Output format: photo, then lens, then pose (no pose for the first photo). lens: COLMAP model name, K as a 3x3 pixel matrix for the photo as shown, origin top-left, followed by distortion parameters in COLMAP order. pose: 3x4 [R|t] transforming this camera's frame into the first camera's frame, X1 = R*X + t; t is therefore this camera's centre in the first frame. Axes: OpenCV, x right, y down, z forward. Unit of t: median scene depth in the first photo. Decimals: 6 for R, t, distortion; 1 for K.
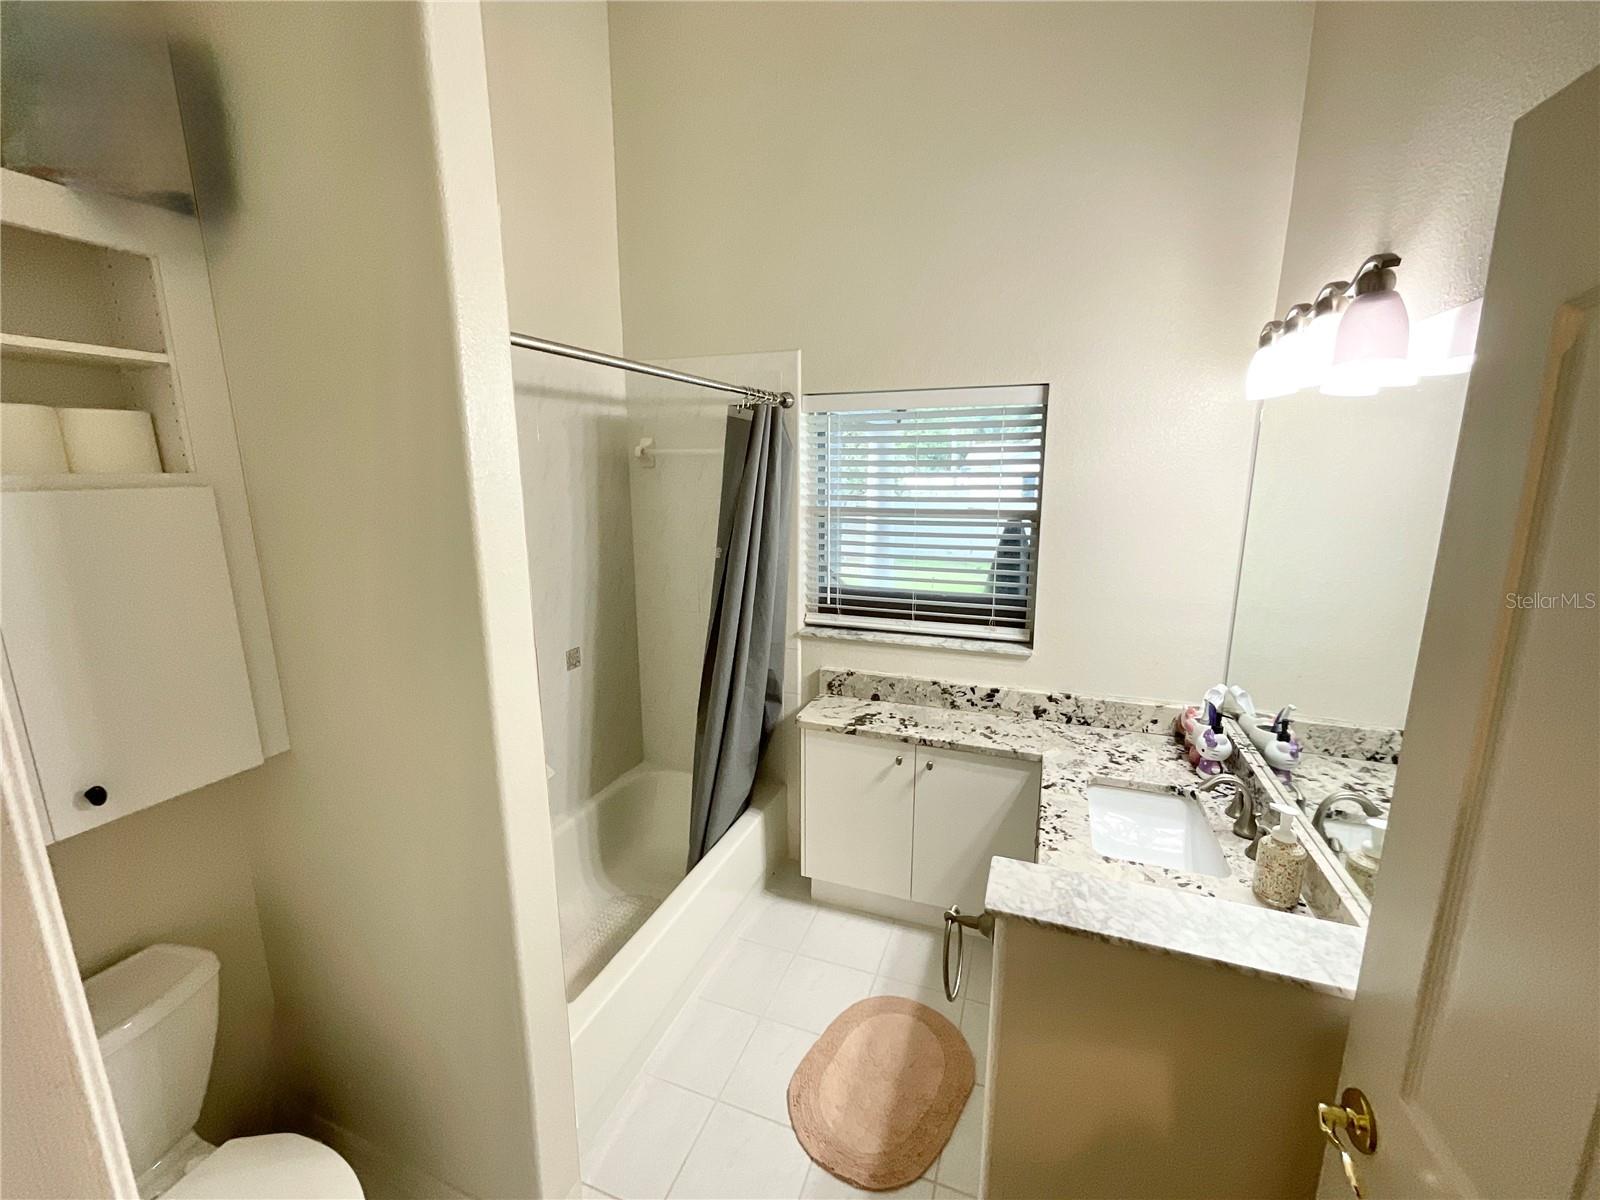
lens RADIAL K [[649.2, 0, 800.0], [0, 649.2, 600.0], [0, 0, 1]] dist [-0.002432, -0.000003]
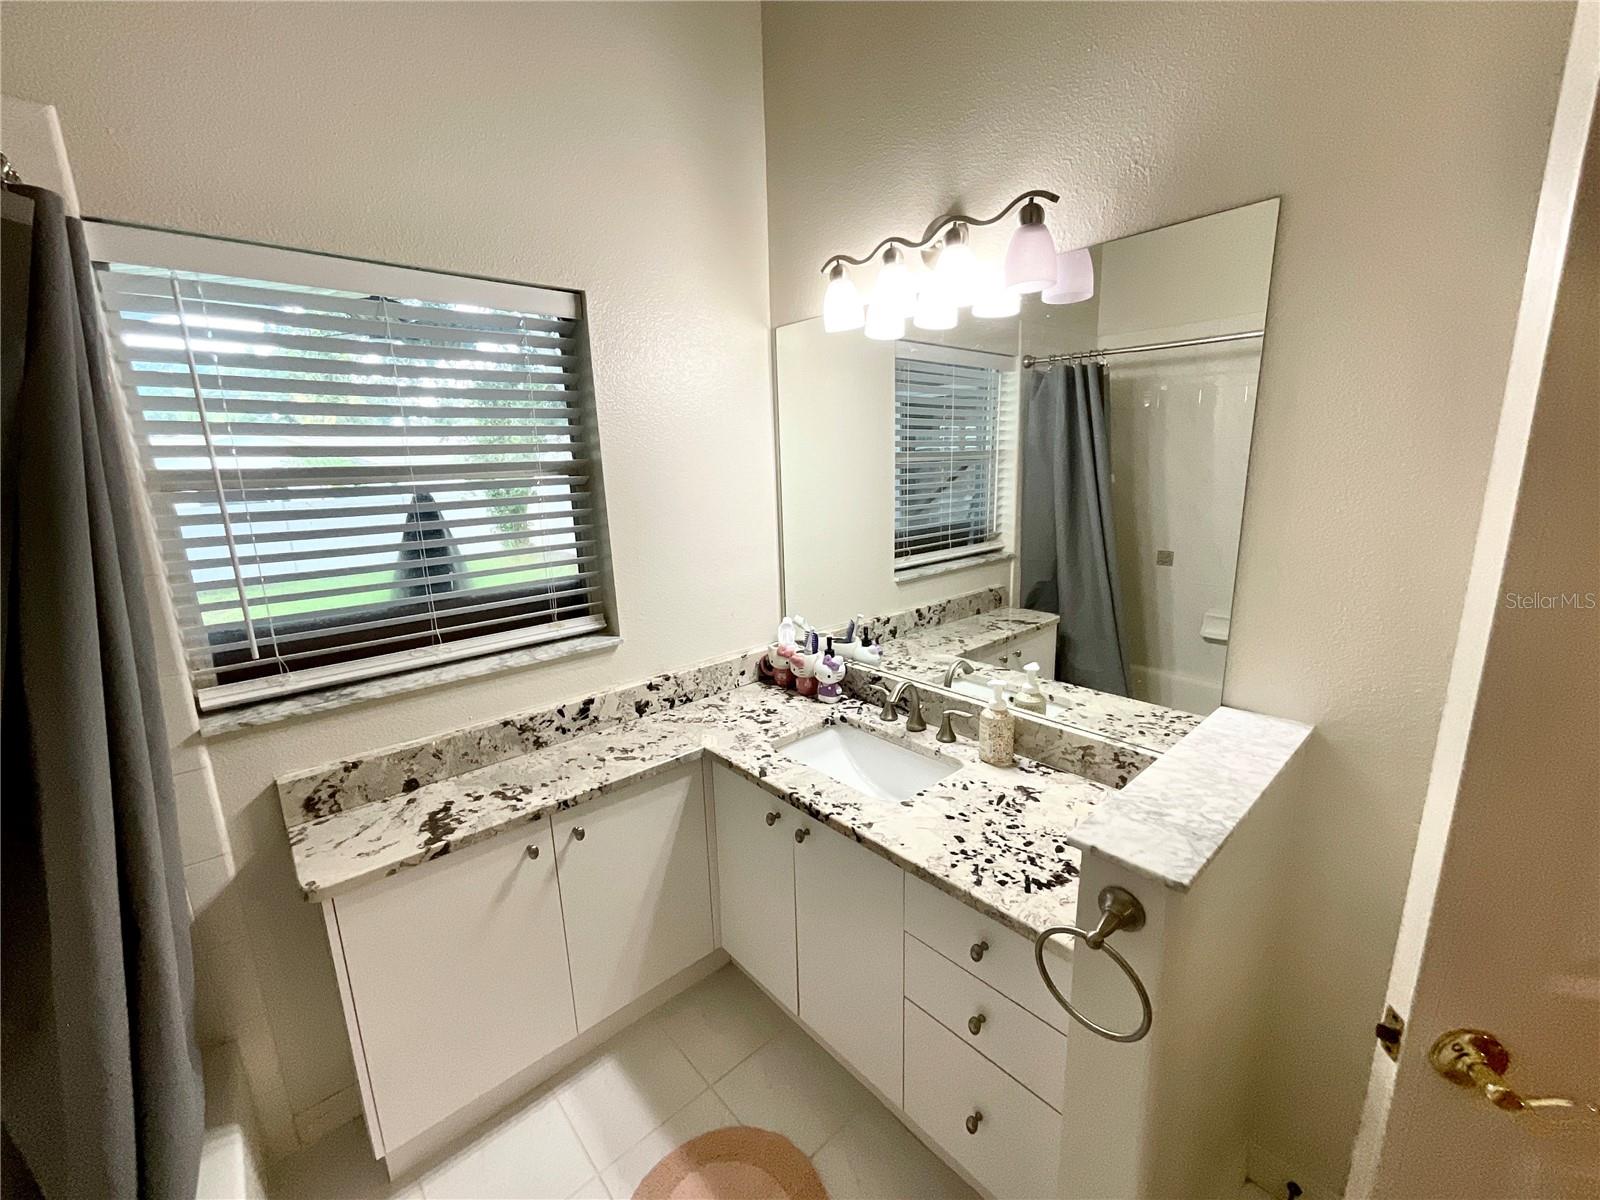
lens RADIAL K [[649.2, 0, 800.0], [0, 649.2, 600.0], [0, 0, 1]] dist [-0.002432, -0.000003]
pose [[0.460508, -0.200392, 0.864740, -0.217001], [0.200965, 0.972426, 0.118326, -0.015635], [-0.864607, 0.119292, 0.488082, 0.409065]]
